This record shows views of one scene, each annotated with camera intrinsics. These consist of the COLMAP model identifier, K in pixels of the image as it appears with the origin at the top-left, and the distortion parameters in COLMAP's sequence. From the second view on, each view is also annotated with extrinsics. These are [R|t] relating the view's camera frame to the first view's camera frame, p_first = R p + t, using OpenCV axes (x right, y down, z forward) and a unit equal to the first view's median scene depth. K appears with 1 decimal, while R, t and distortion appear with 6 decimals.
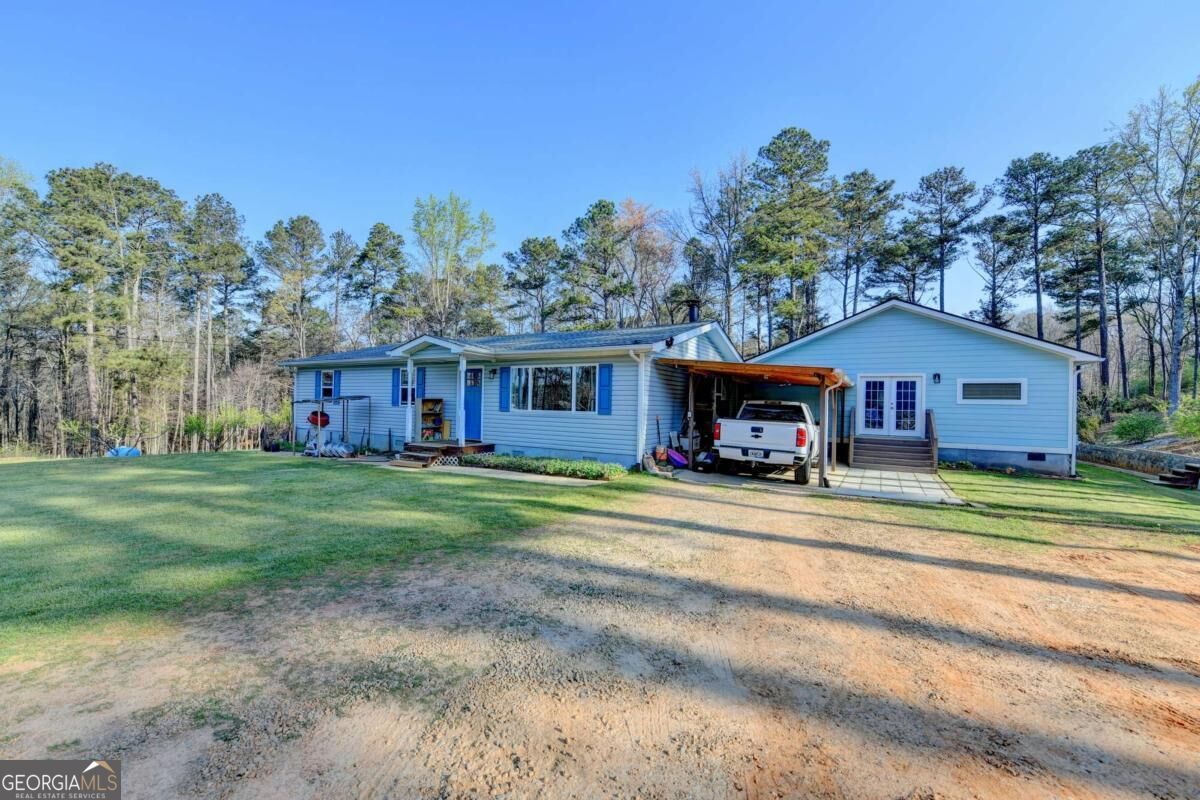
lens RADIAL K [[483.8, 0, 587.7], [0, 483.8, 401.8], [0, 0, 1]] dist [-0.015091, -0.001061]
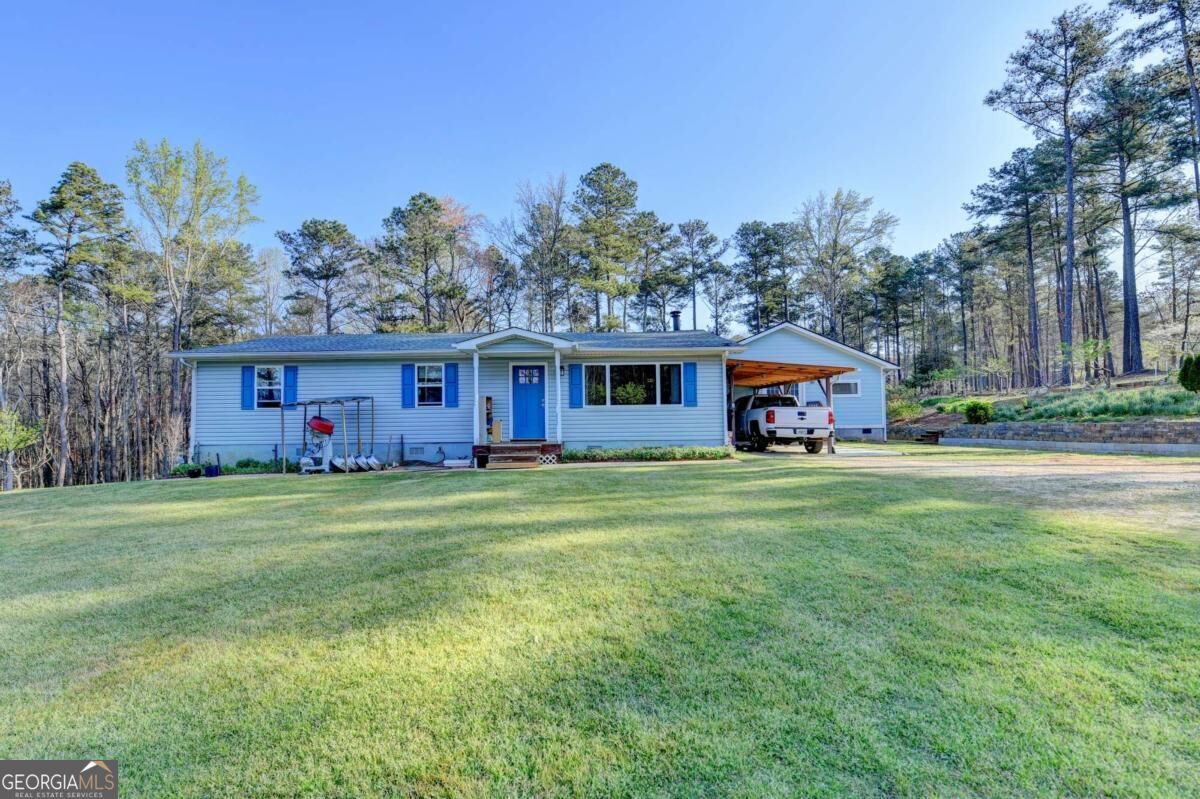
lens RADIAL K [[503.6, 0, 589.1], [0, 503.6, 397.8], [0, 0, 1]] dist [-0.010219, -0.000113]
pose [[0.854201, -0.011753, 0.519810, -0.212738], [0.029129, 0.999256, -0.025275, 0.007829], [-0.519126, 0.036731, 0.853908, 0.029129]]
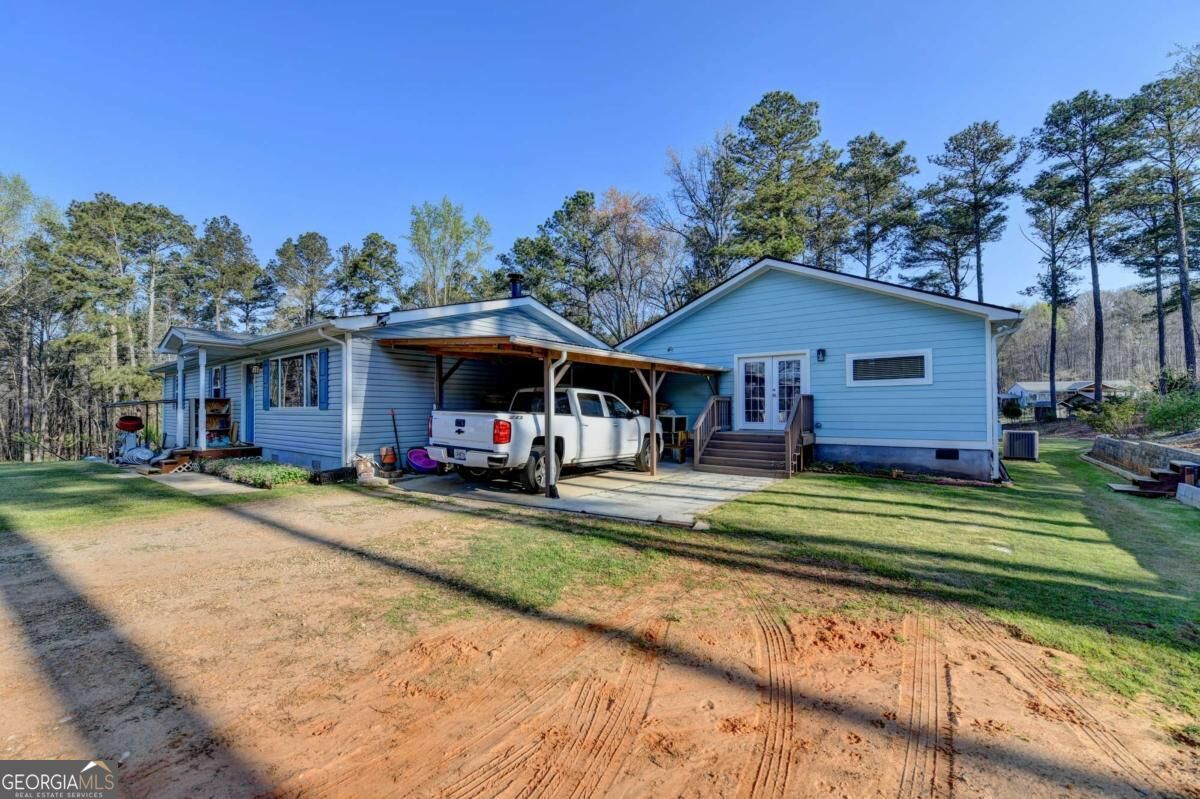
lens RADIAL K [[483.8, 0, 587.7], [0, 483.8, 401.3], [0, 0, 1]] dist [-0.015091, -0.001061]
pose [[0.991724, -0.027609, -0.125387, 0.159095], [0.026171, 0.999572, -0.013103, 0.009415], [0.125695, 0.009713, 0.992021, 0.063481]]
